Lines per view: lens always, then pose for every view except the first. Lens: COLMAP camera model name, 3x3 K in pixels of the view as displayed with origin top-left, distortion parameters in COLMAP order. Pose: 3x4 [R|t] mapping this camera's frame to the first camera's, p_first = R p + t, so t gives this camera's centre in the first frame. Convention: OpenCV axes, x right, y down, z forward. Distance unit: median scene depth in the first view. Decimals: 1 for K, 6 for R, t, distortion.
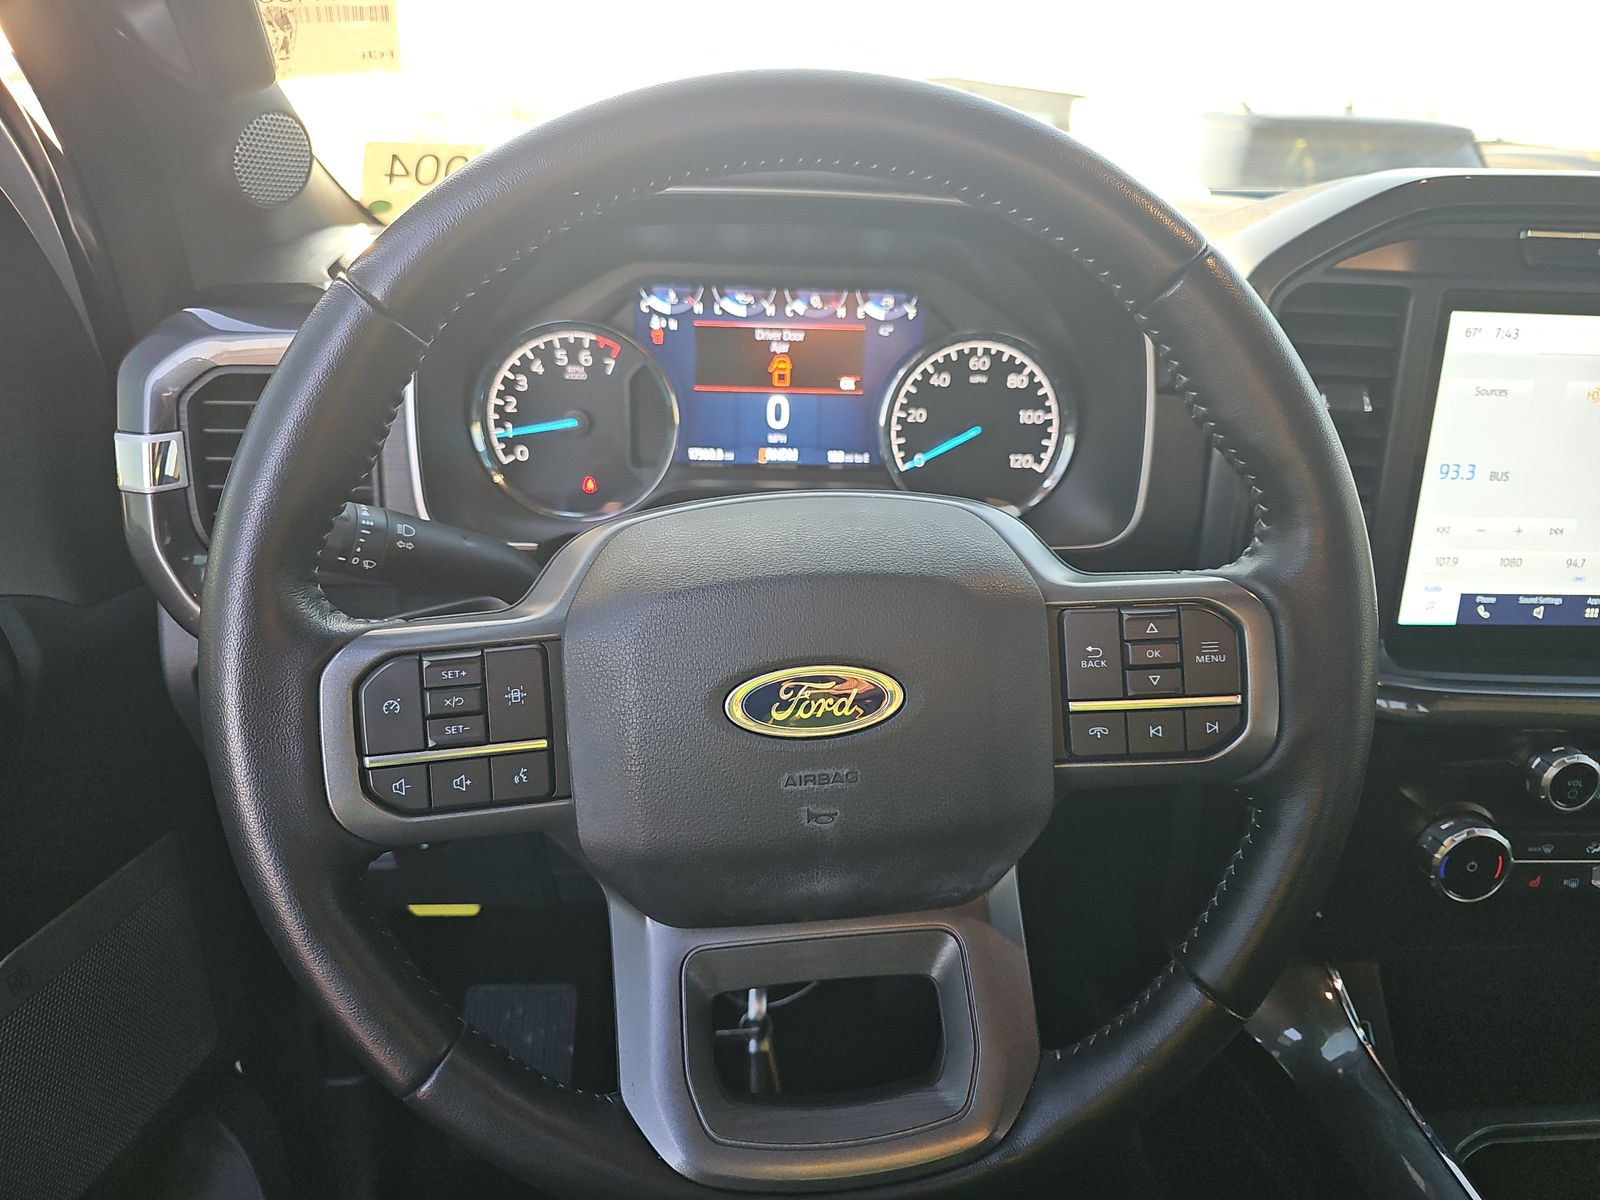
lens RADIAL K [[1117.7, 0, 800.0], [0, 1117.7, 600.0], [0, 0, 1]] dist [0.053648, -0.071365]
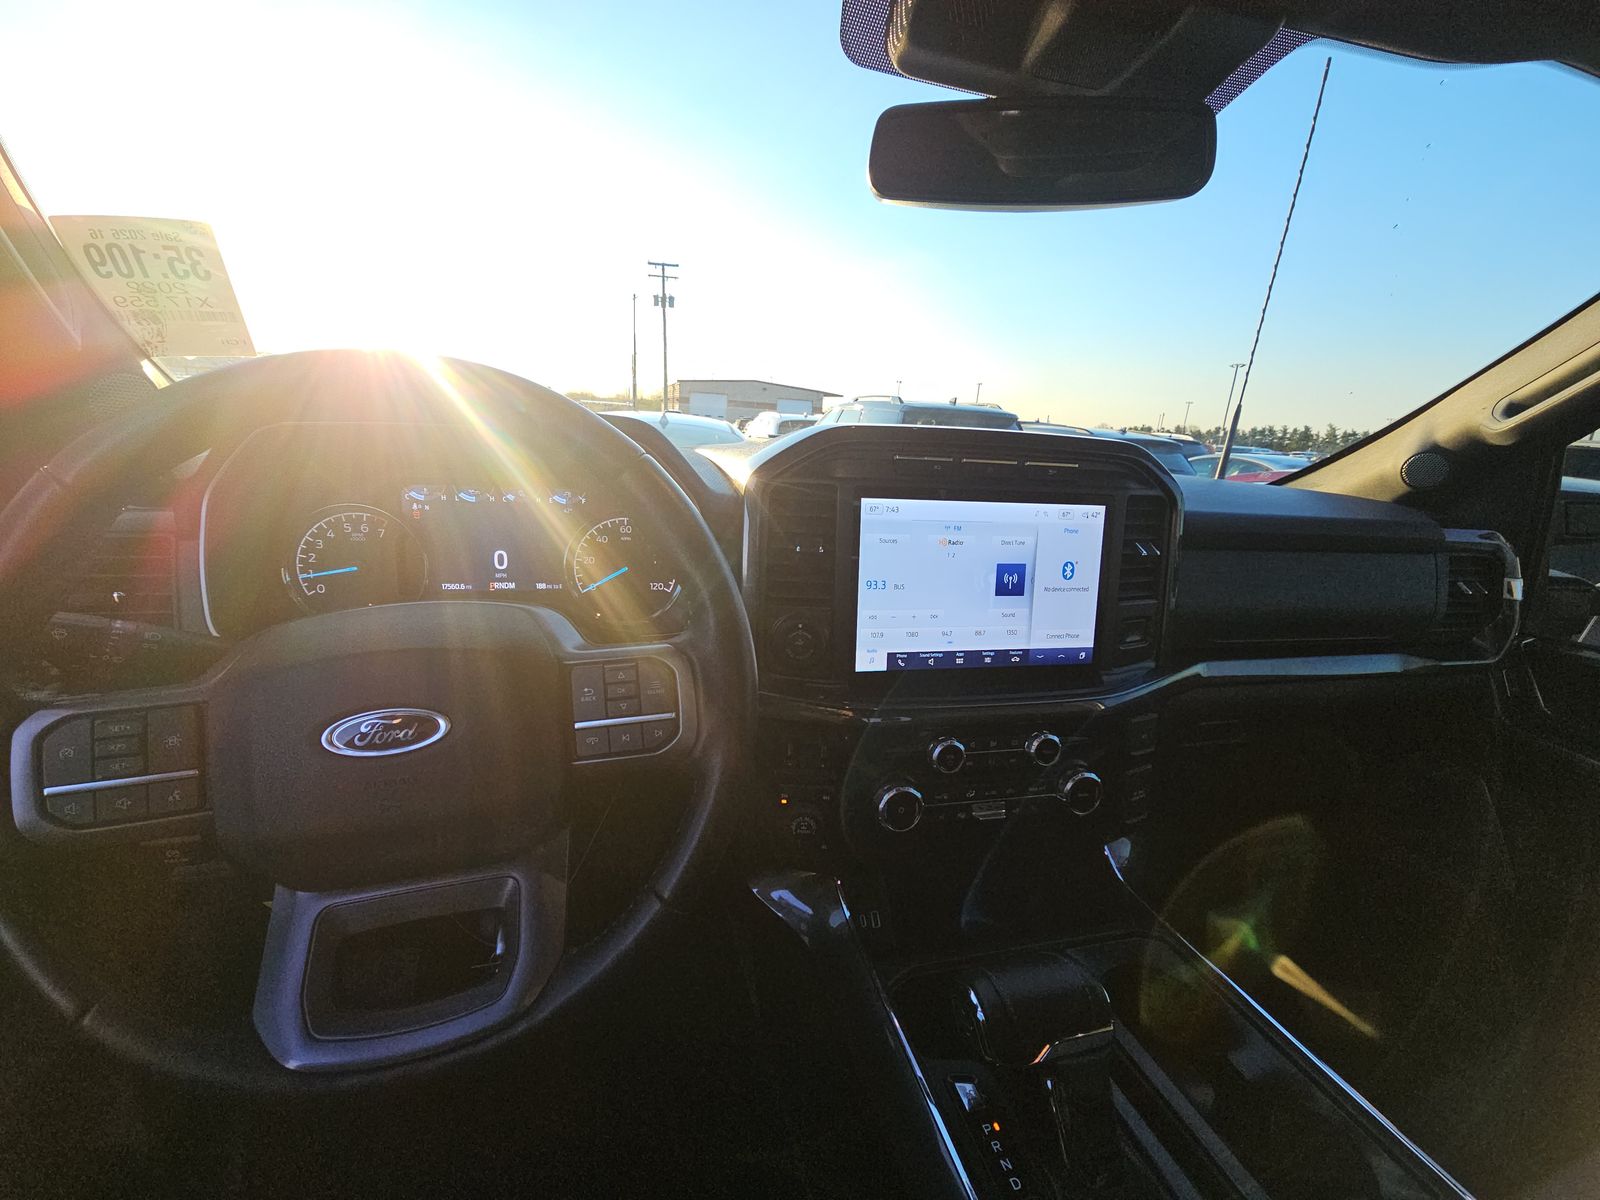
lens RADIAL K [[676.2, 0, 800.0], [0, 676.2, 600.0], [0, 0, 1]] dist [0.003206, -0.000697]
pose [[0.983928, -0.027726, 0.176401, 0.241322], [0.049049, 0.991838, -0.117693, 0.027611], [-0.171698, 0.124454, 0.977257, -0.026030]]
